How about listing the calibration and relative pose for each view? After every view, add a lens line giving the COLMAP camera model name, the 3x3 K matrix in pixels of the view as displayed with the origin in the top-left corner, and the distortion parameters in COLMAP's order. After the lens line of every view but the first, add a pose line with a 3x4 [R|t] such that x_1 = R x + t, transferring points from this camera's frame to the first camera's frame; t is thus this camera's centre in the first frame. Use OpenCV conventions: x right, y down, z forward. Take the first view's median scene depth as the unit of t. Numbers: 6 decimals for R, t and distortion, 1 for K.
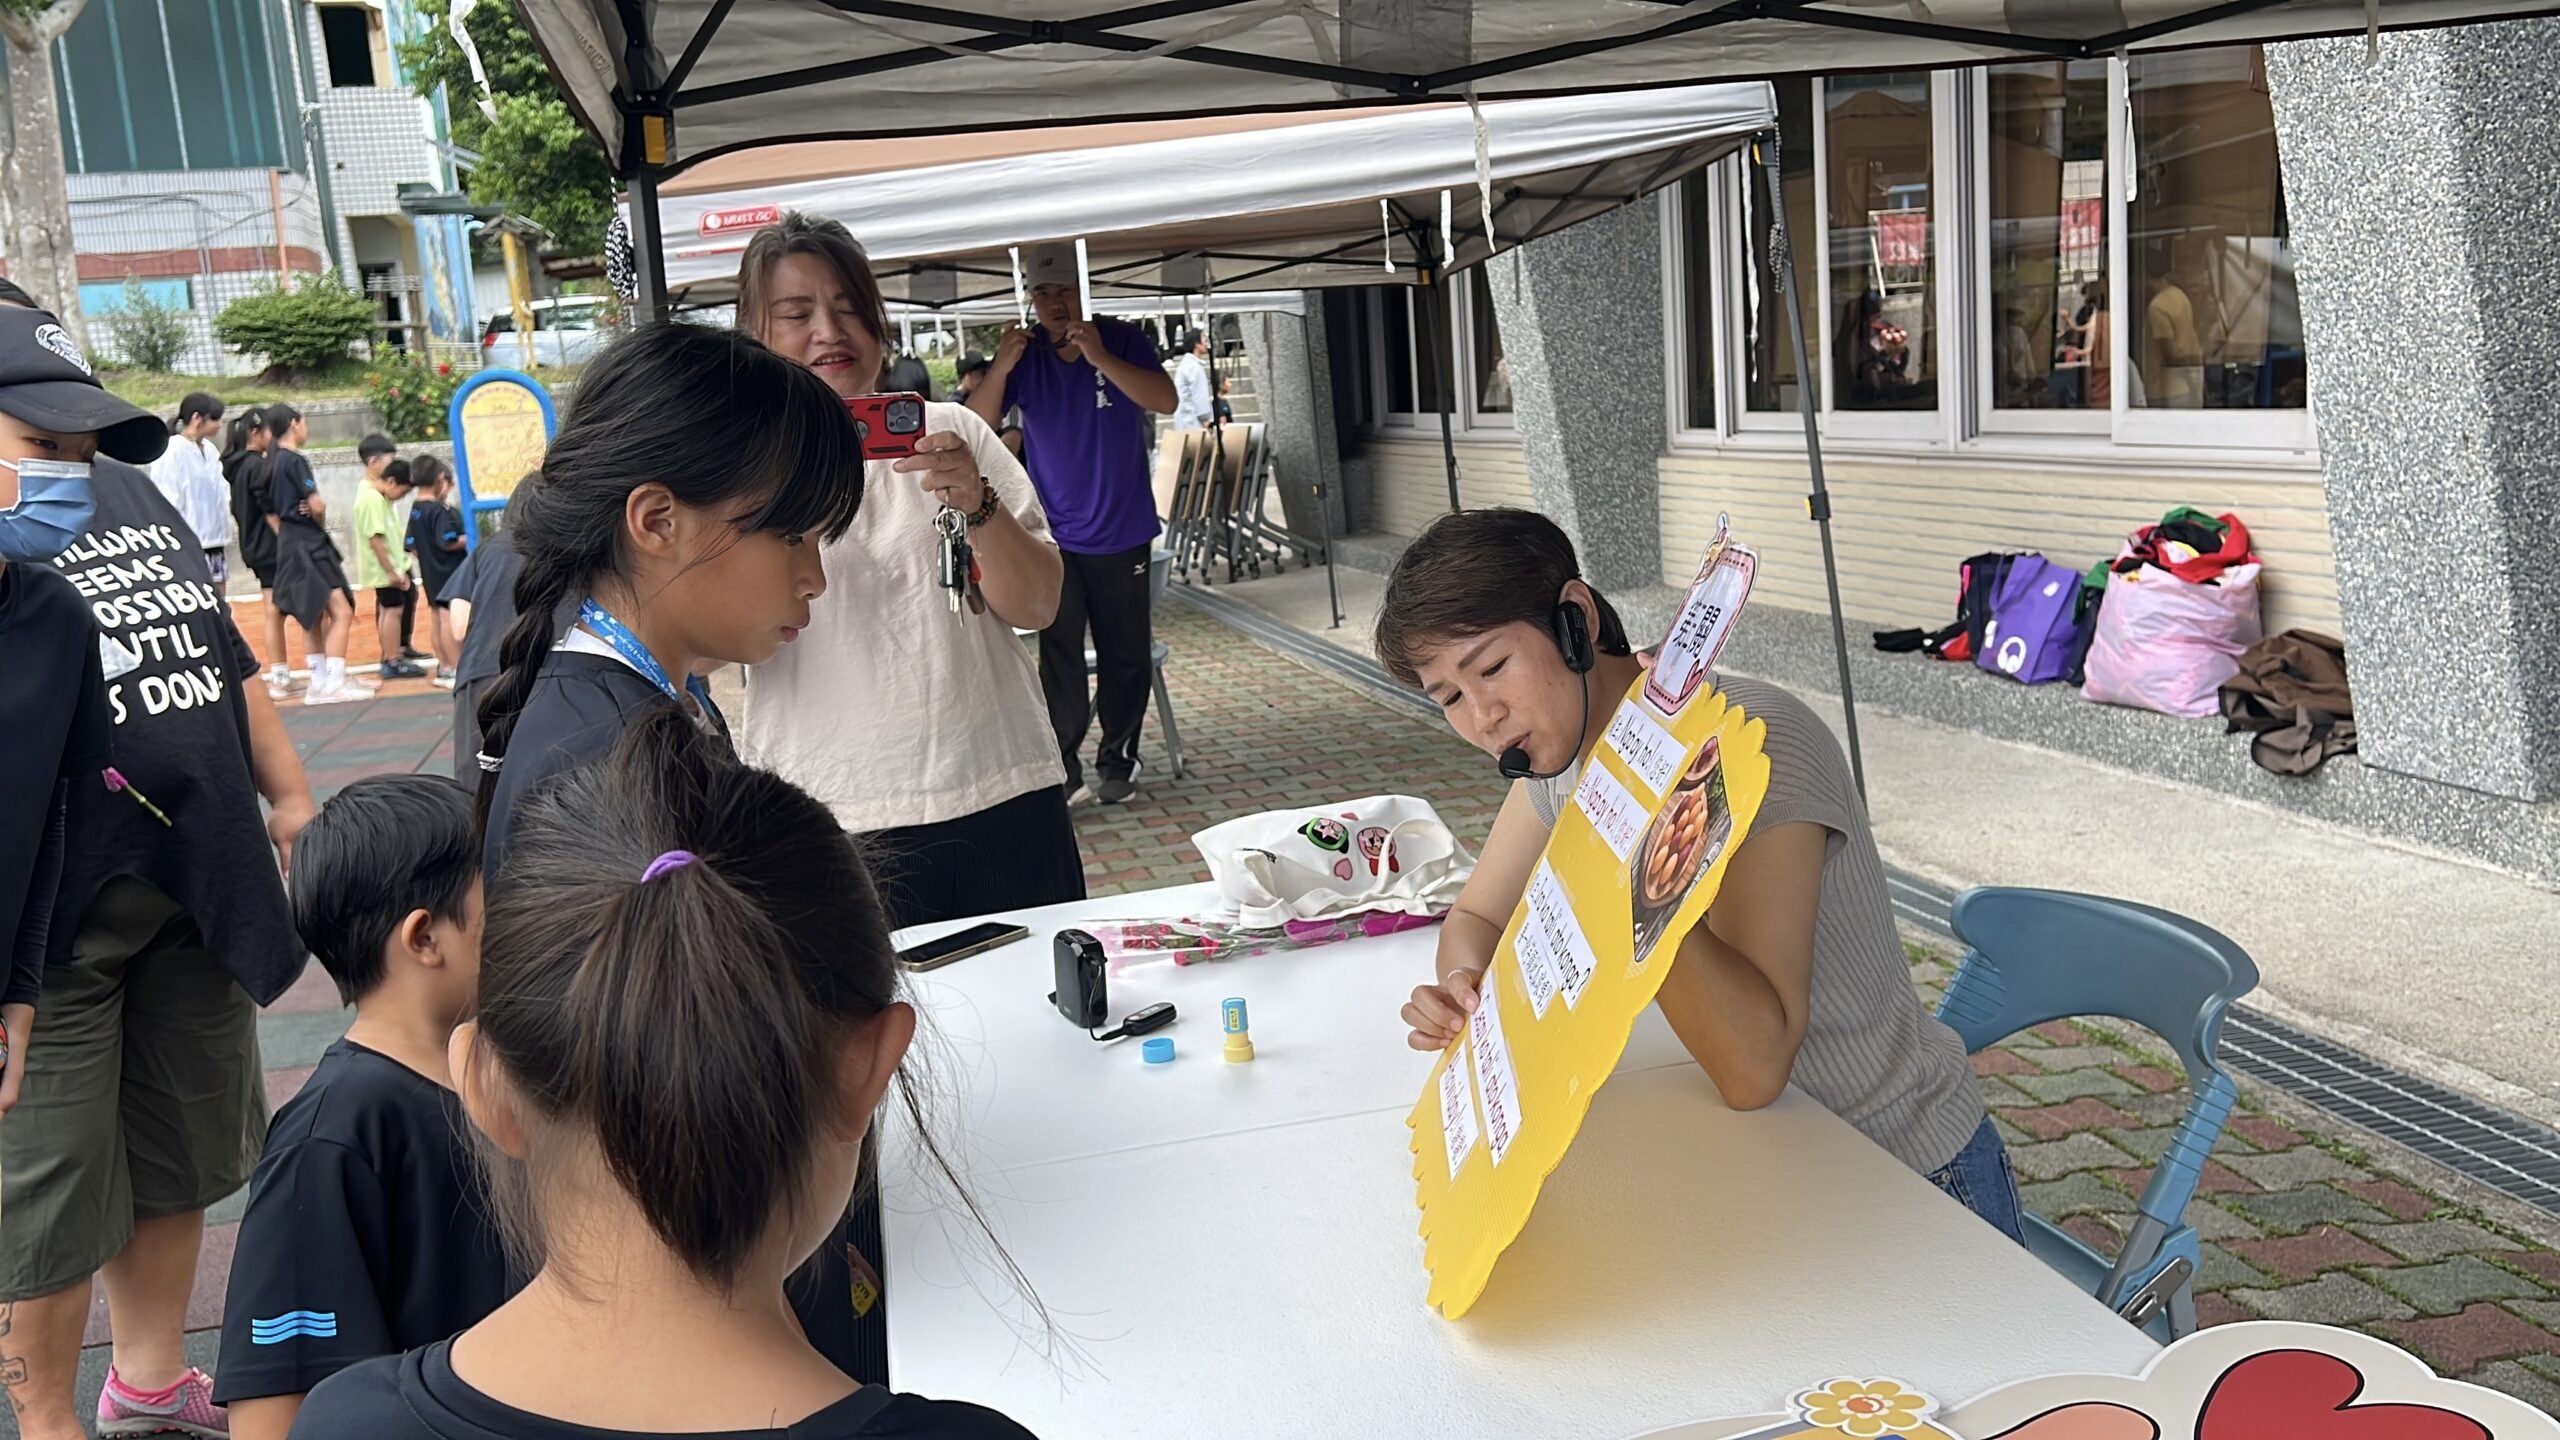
lens RADIAL K [[2263.0, 0, 1286.8], [0, 2263.0, 730.6], [0, 0, 1]] dist [0.065280, -0.043398]
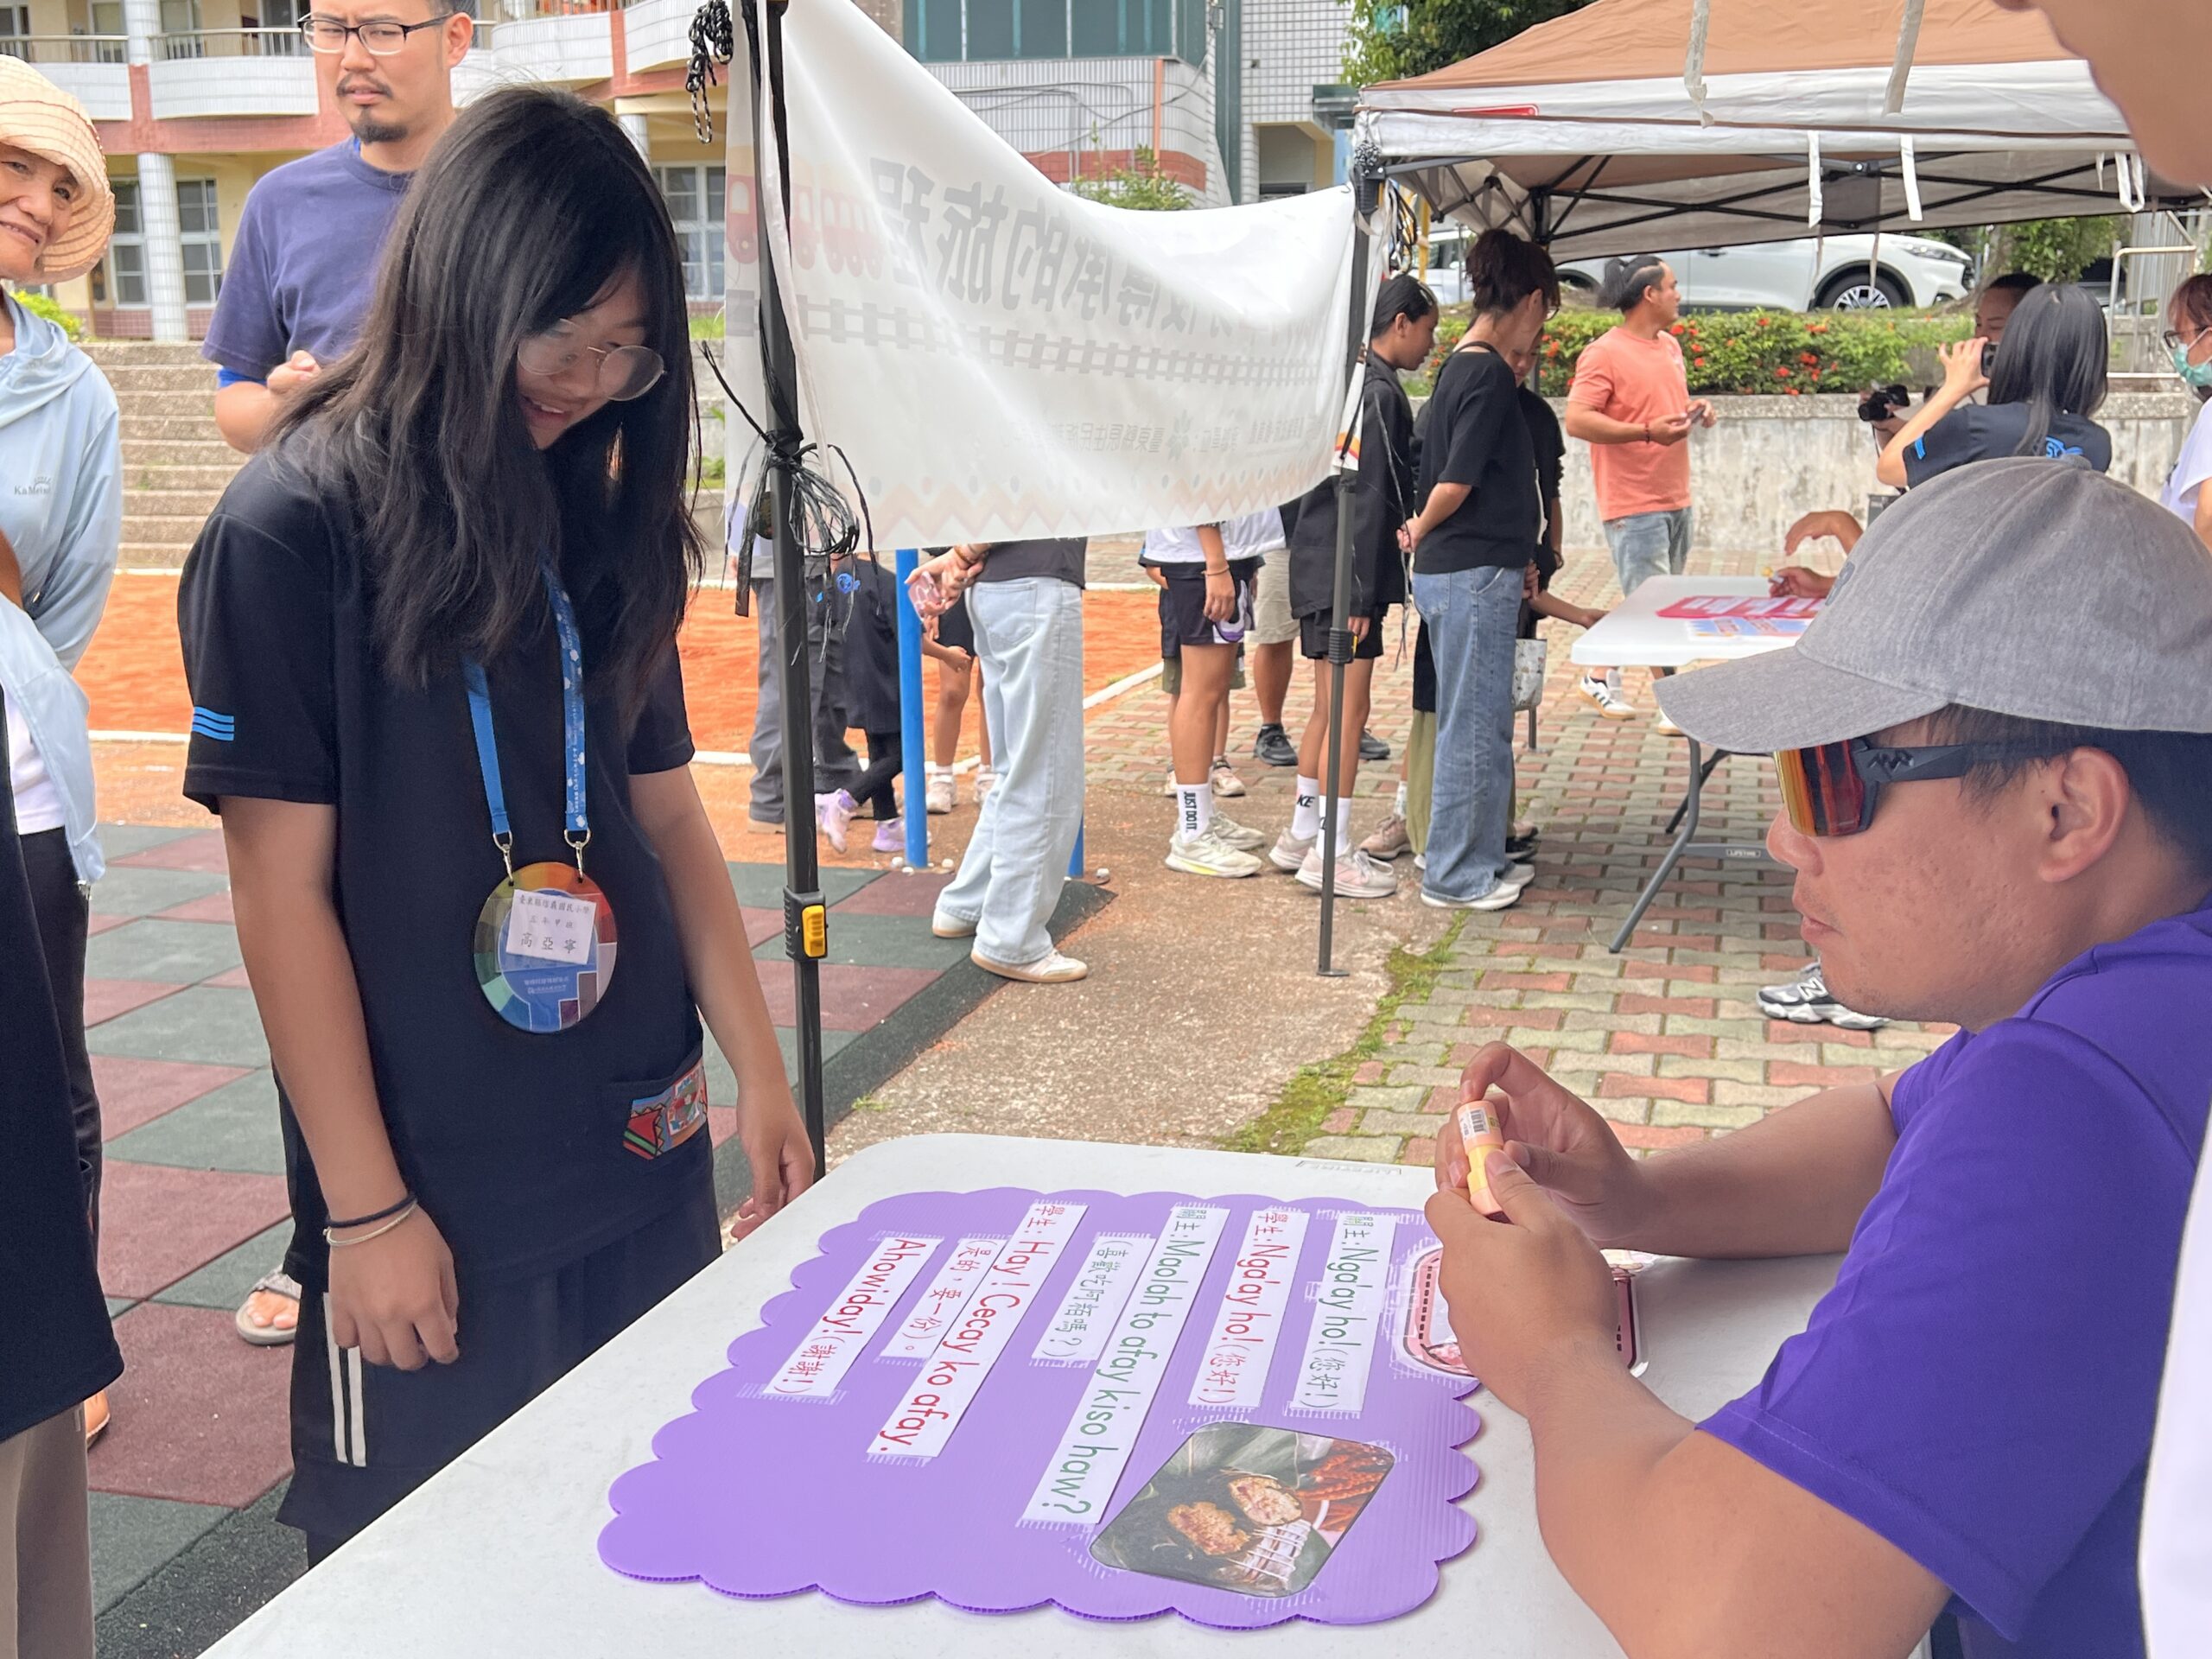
lens RADIAL K [[2237.7, 0, 1107.5], [0, 2237.7, 828.0], [0, 0, 1]] dist [0.072854, 0.000000]
pose [[0.874299, 0.159126, -0.458564, -0.036389], [-0.133684, 0.987139, 0.087663, -0.039915], [0.466616, -0.015341, 0.884327, 0.291261]]
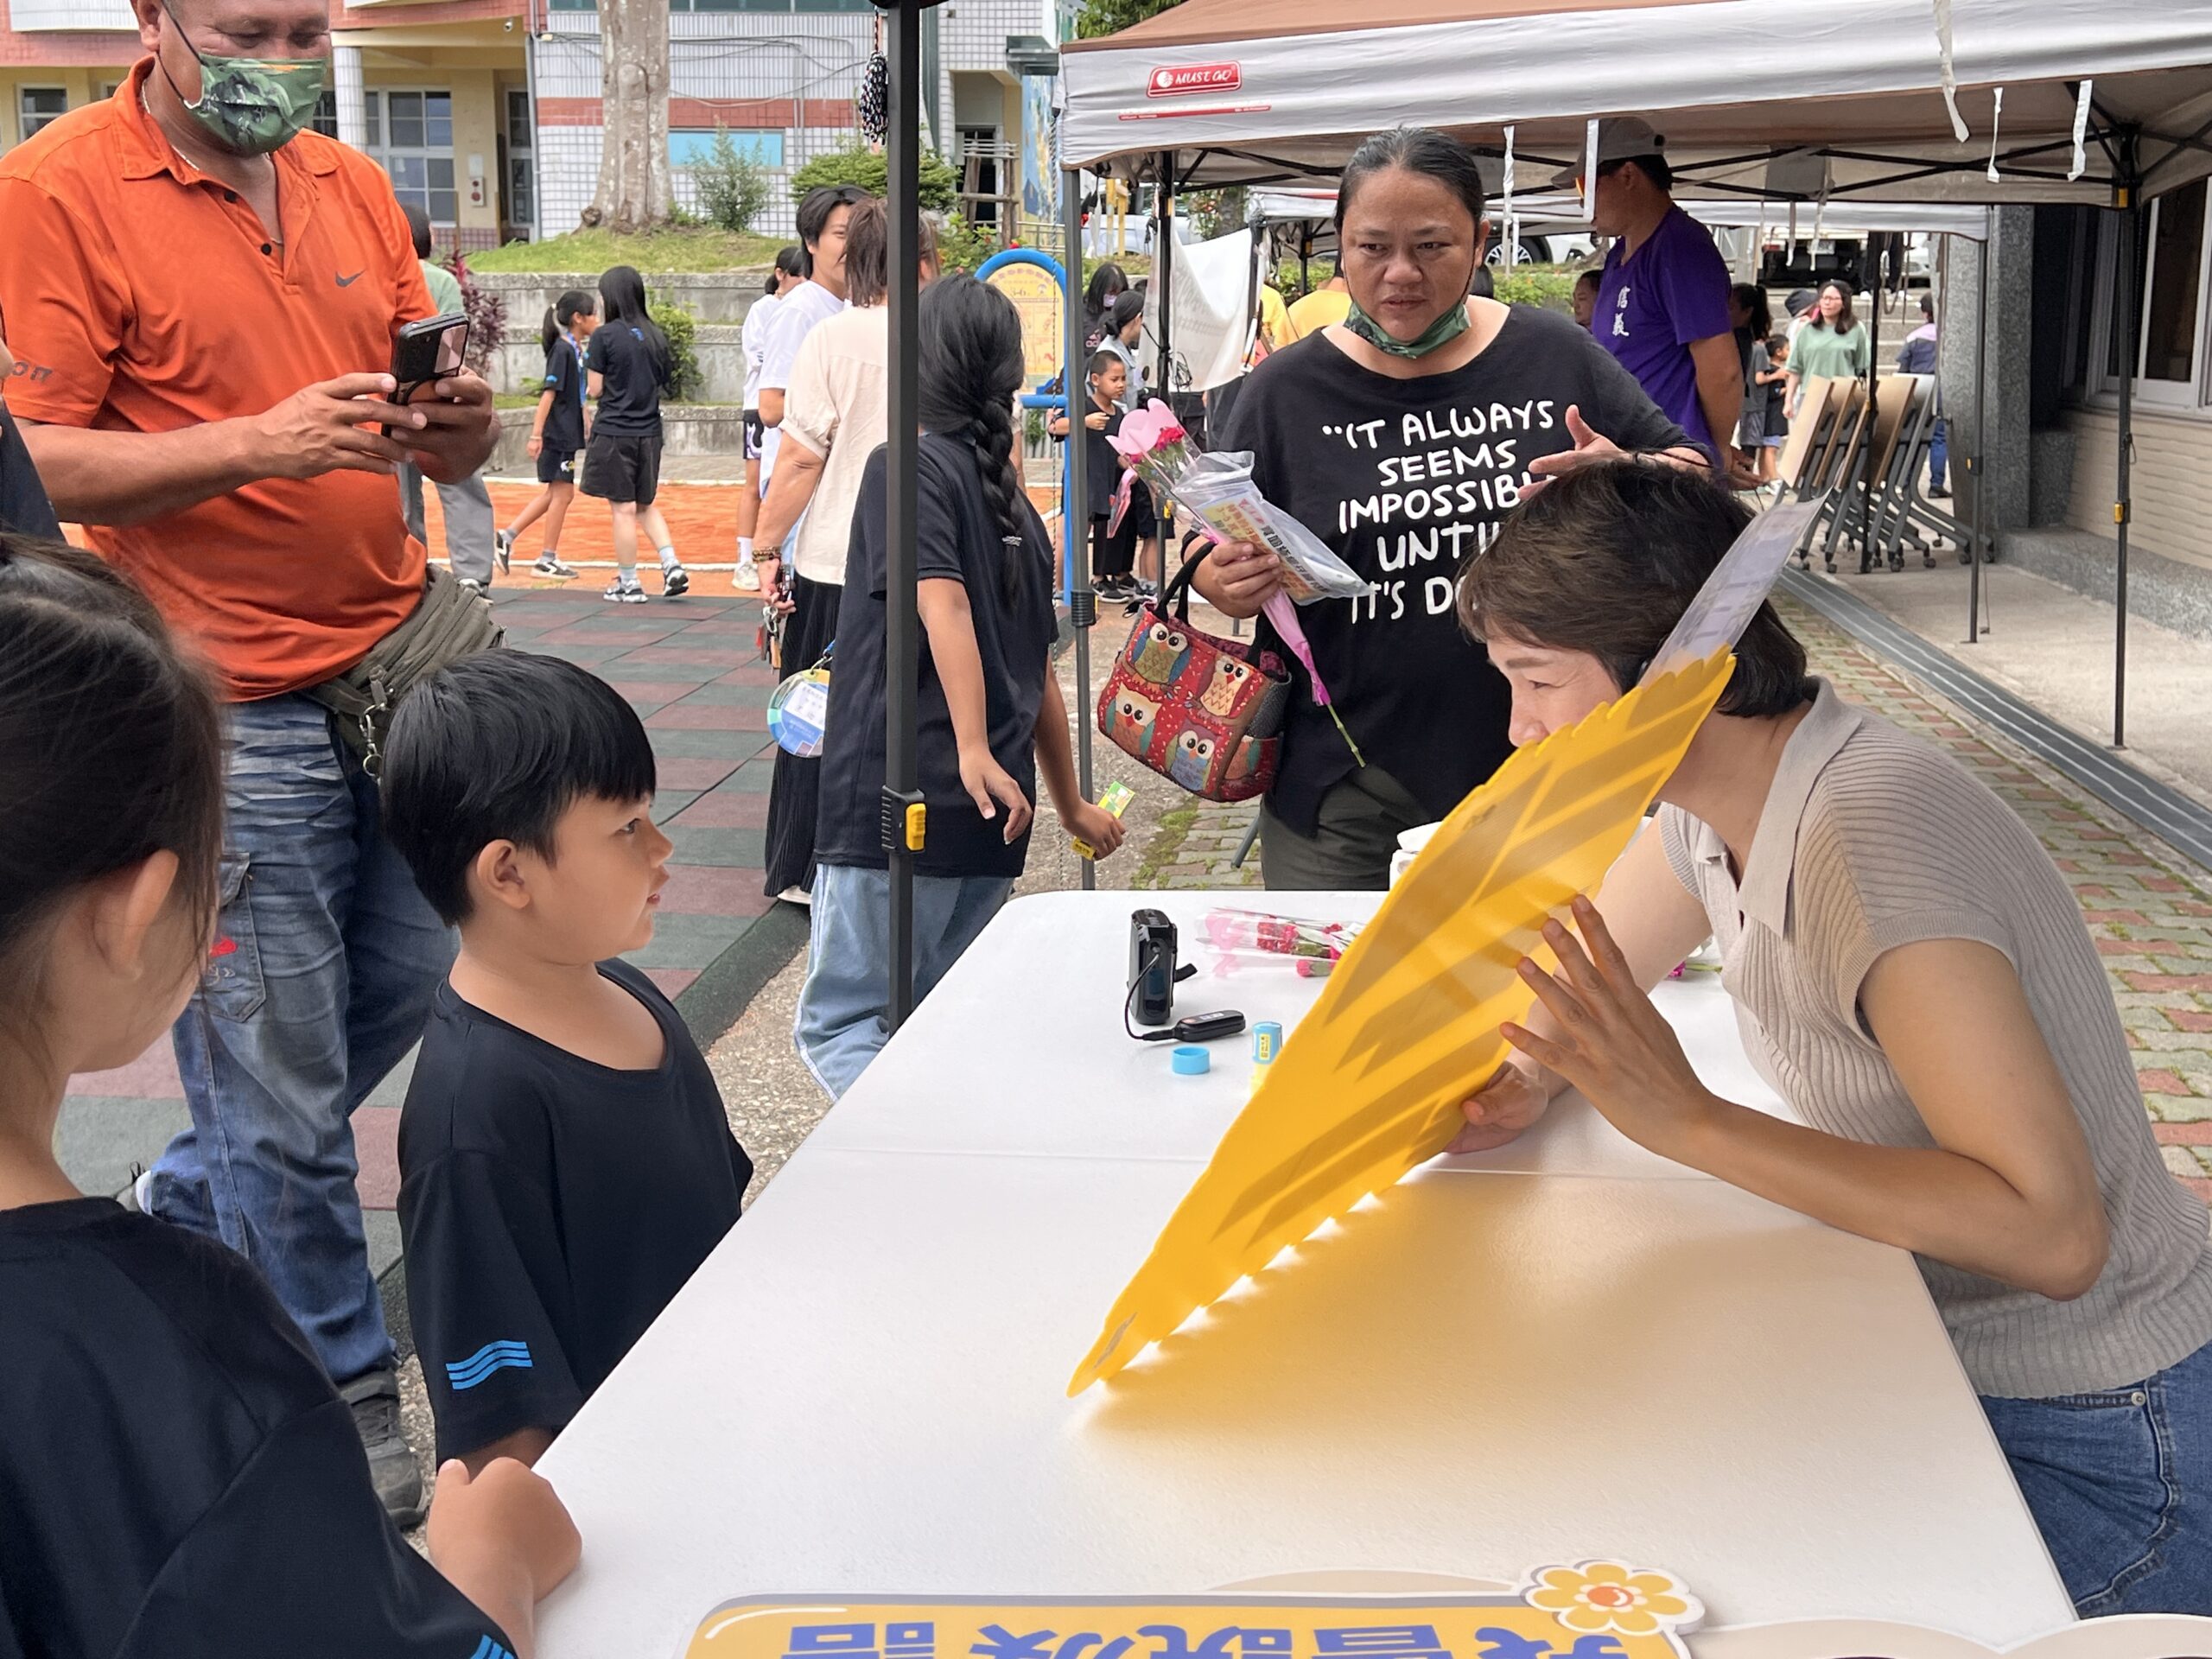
lens RADIAL K [[2684.4, 0, 1105.3], [0, 2684.4, 827.9], [0, 0, 1]] dist [0.098168, 0.000000]
pose [[0.941011, 0.135827, -0.309917, 0.022879], [-0.123474, 0.990579, 0.059232, -0.000089], [0.315042, -0.017471, 0.948917, 0.004044]]
